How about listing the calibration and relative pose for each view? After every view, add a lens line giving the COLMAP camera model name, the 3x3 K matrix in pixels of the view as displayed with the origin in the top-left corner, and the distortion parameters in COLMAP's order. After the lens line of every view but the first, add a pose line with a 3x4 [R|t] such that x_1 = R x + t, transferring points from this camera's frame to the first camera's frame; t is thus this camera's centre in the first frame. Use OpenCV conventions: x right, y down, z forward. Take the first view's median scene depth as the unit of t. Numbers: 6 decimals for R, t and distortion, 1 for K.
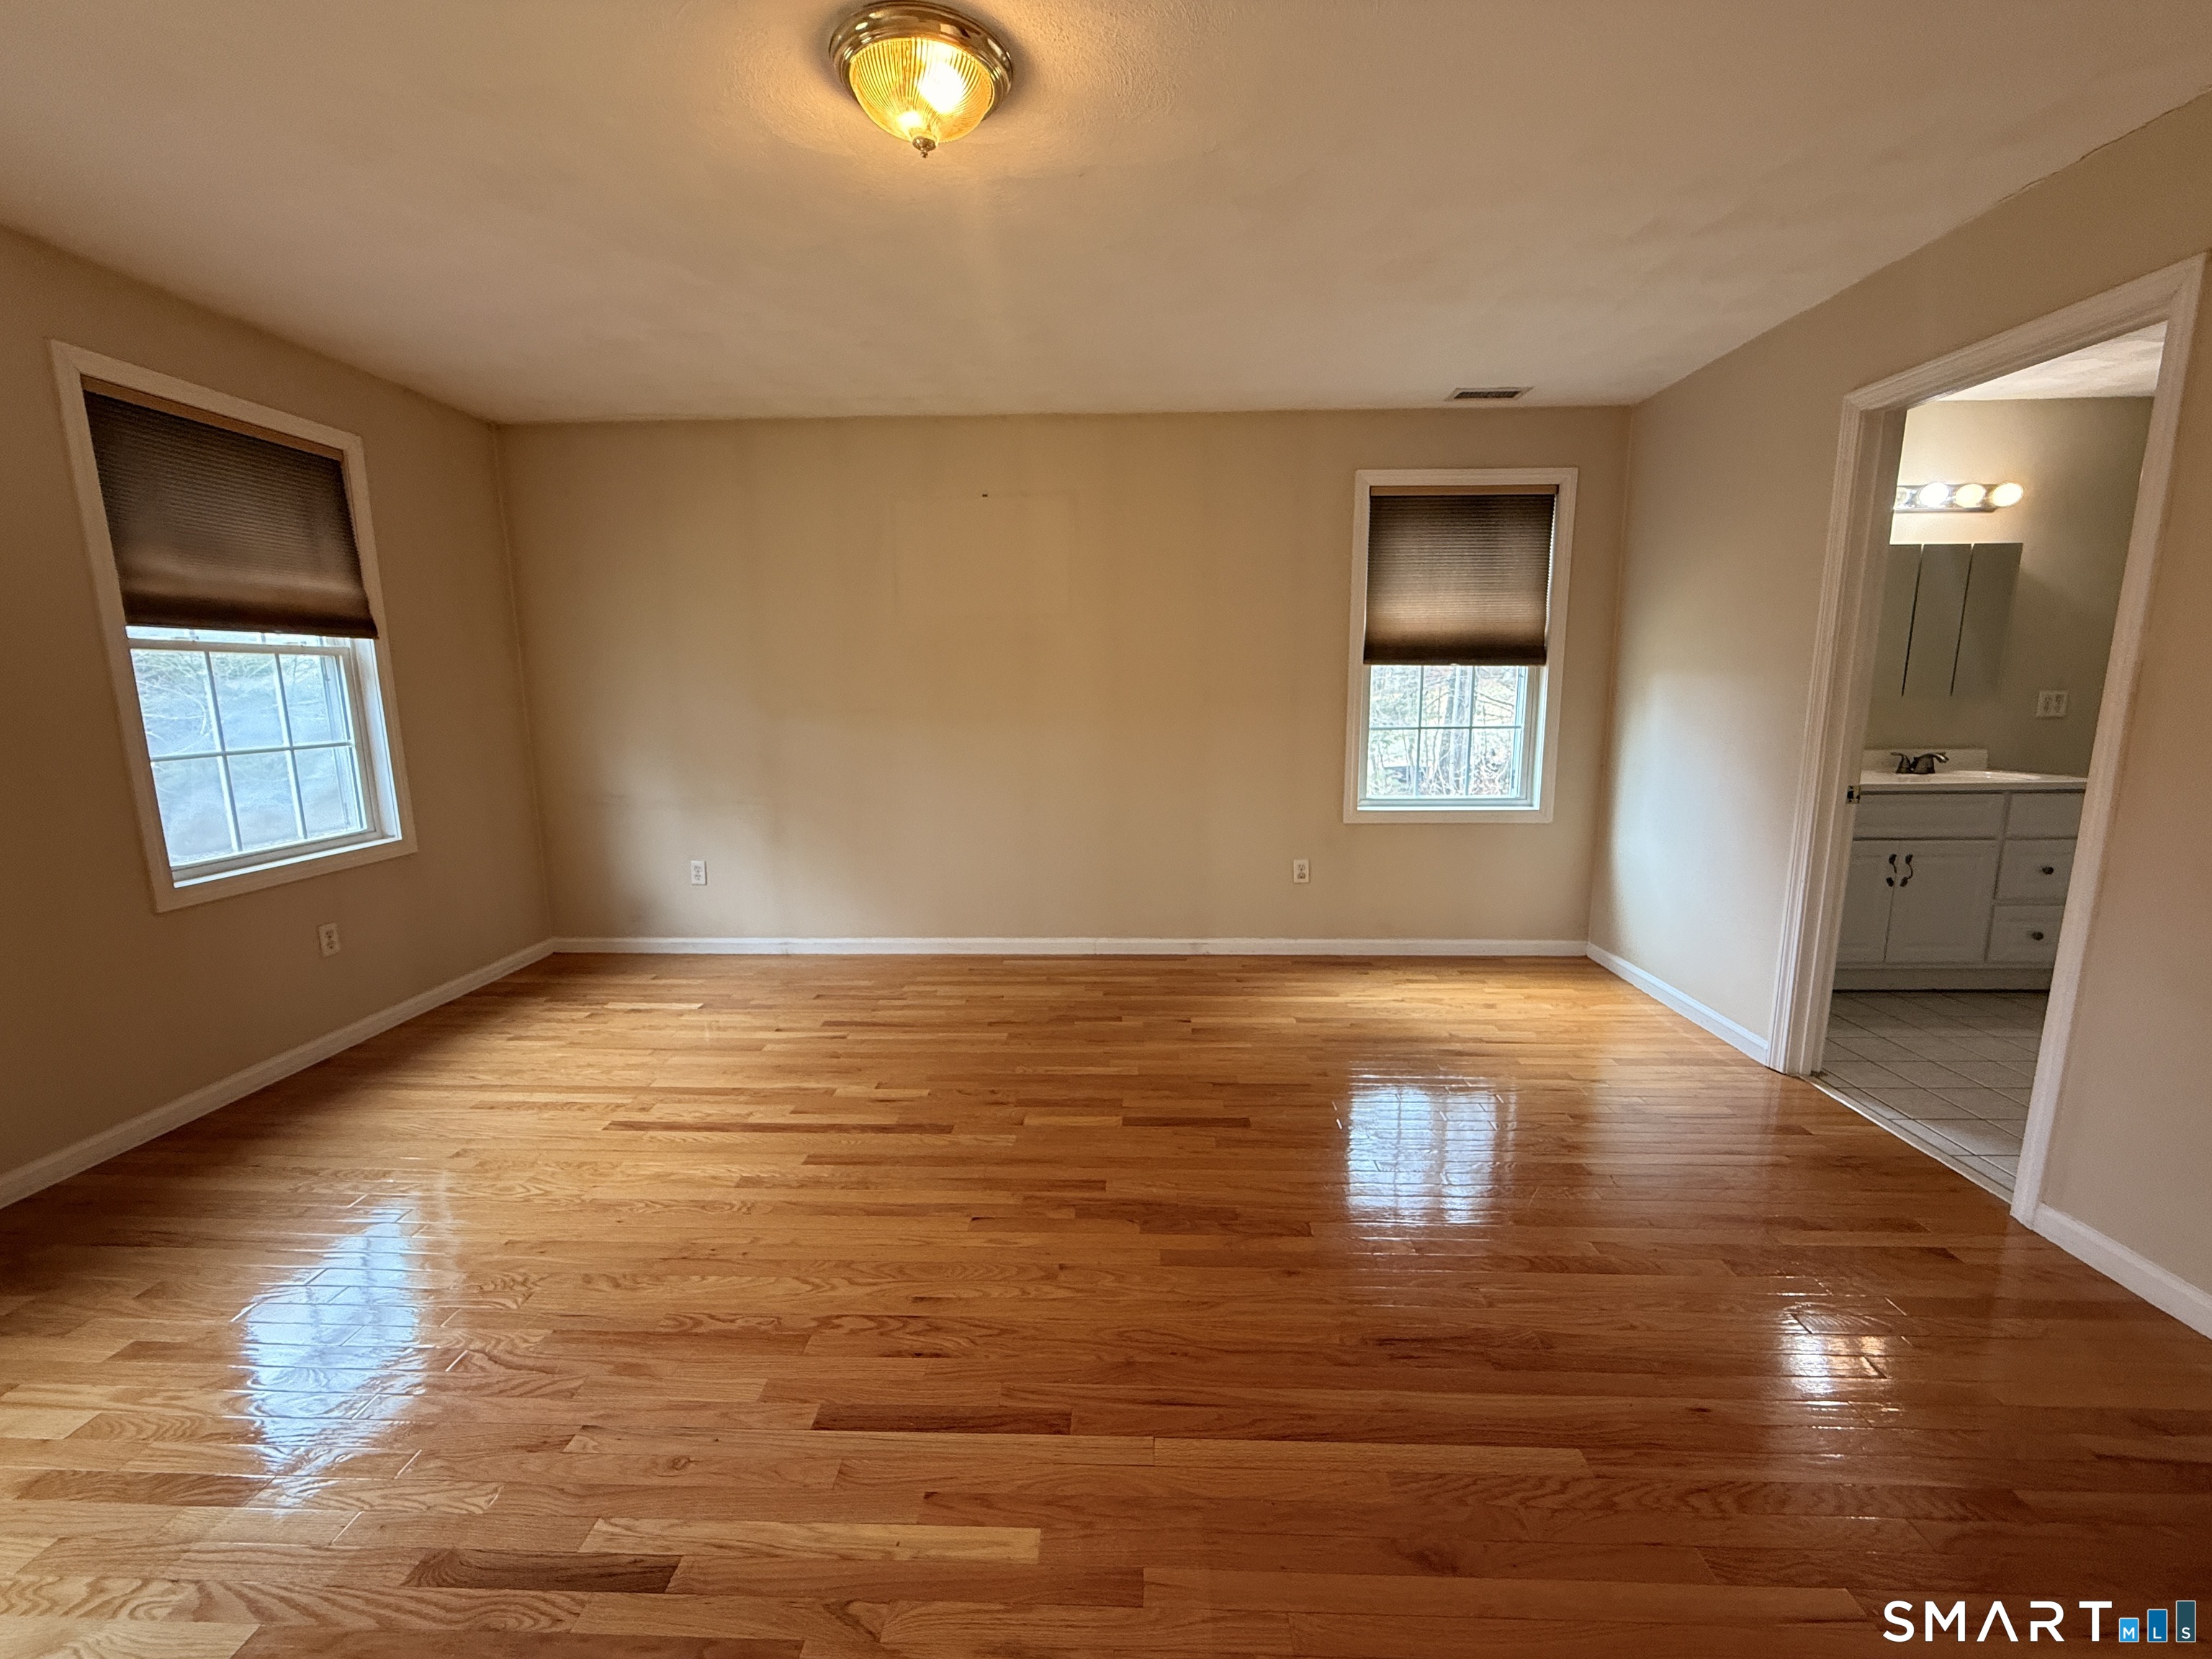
lens RADIAL K [[886.4, 0, 1108.0], [0, 886.4, 828.2], [0, 0, 1]] dist [-0.000690, -0.000023]
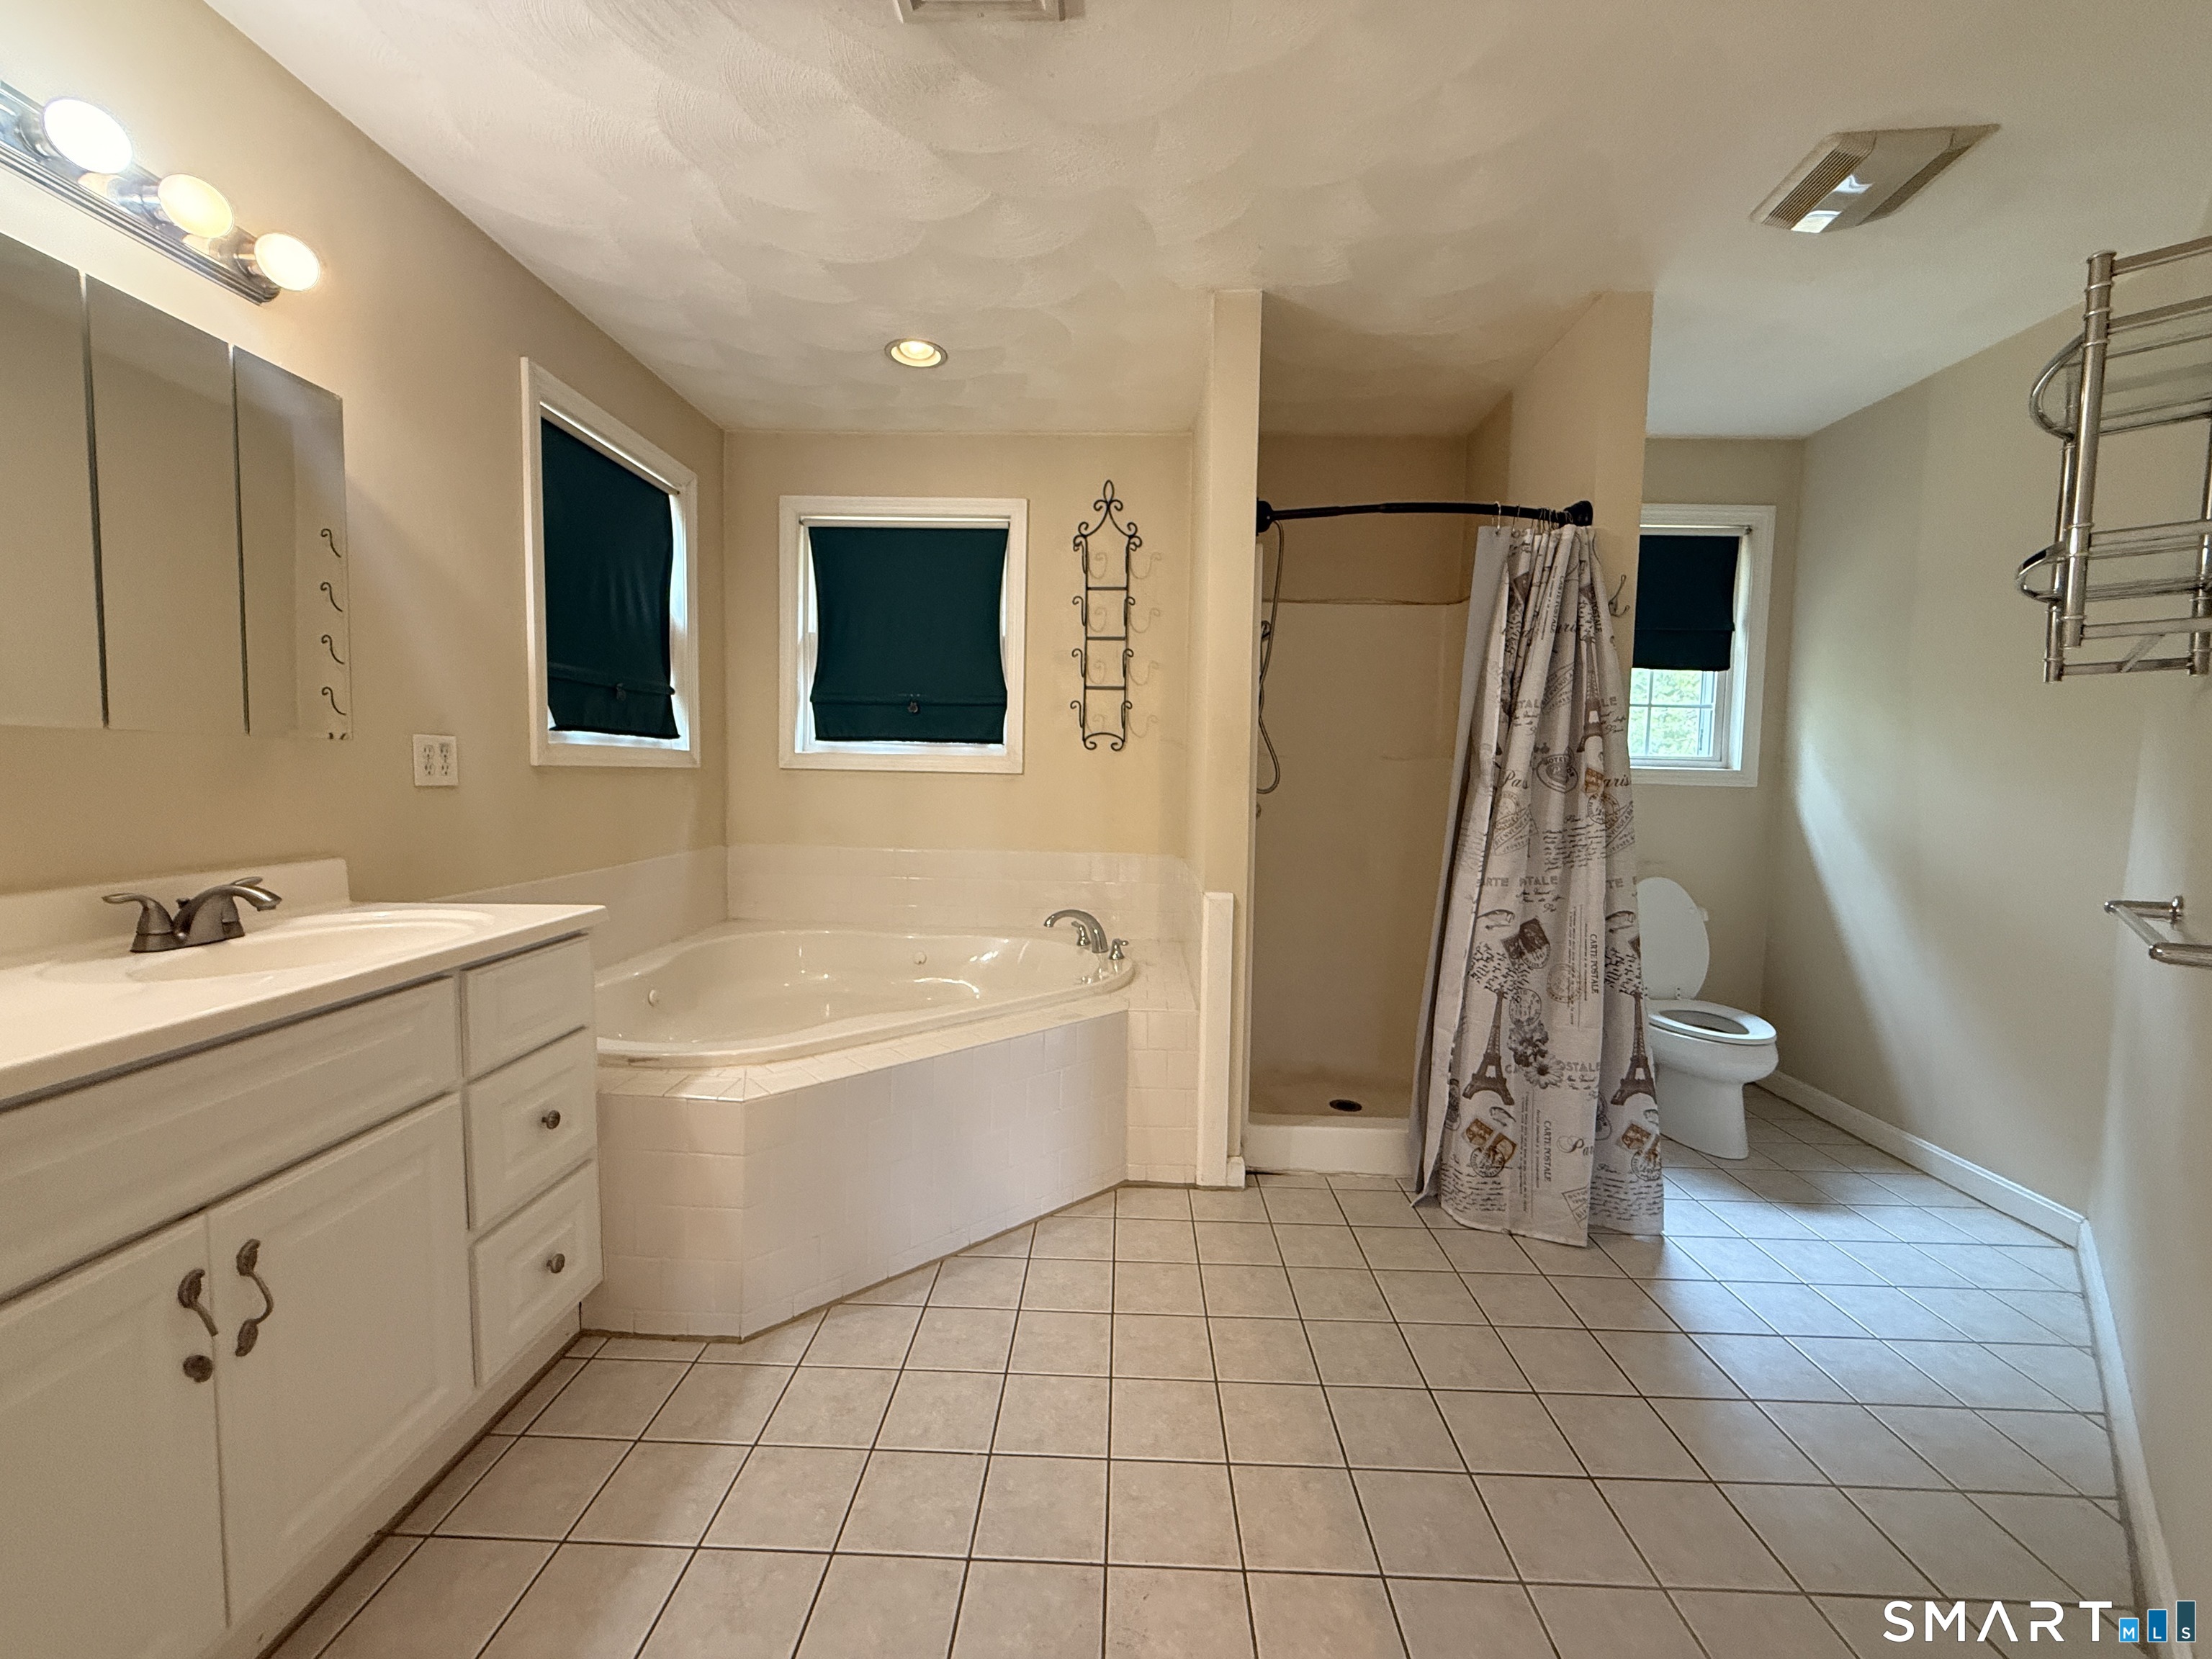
lens RADIAL K [[886.4, 0, 1108.0], [0, 886.4, 828.2], [0, 0, 1]] dist [-0.000690, -0.000023]
pose [[-0.004632, -0.056578, 0.998387, 0.569130], [0.142858, 0.988120, 0.056659, -0.077700], [-0.989732, 0.142890, 0.003506, 0.641652]]
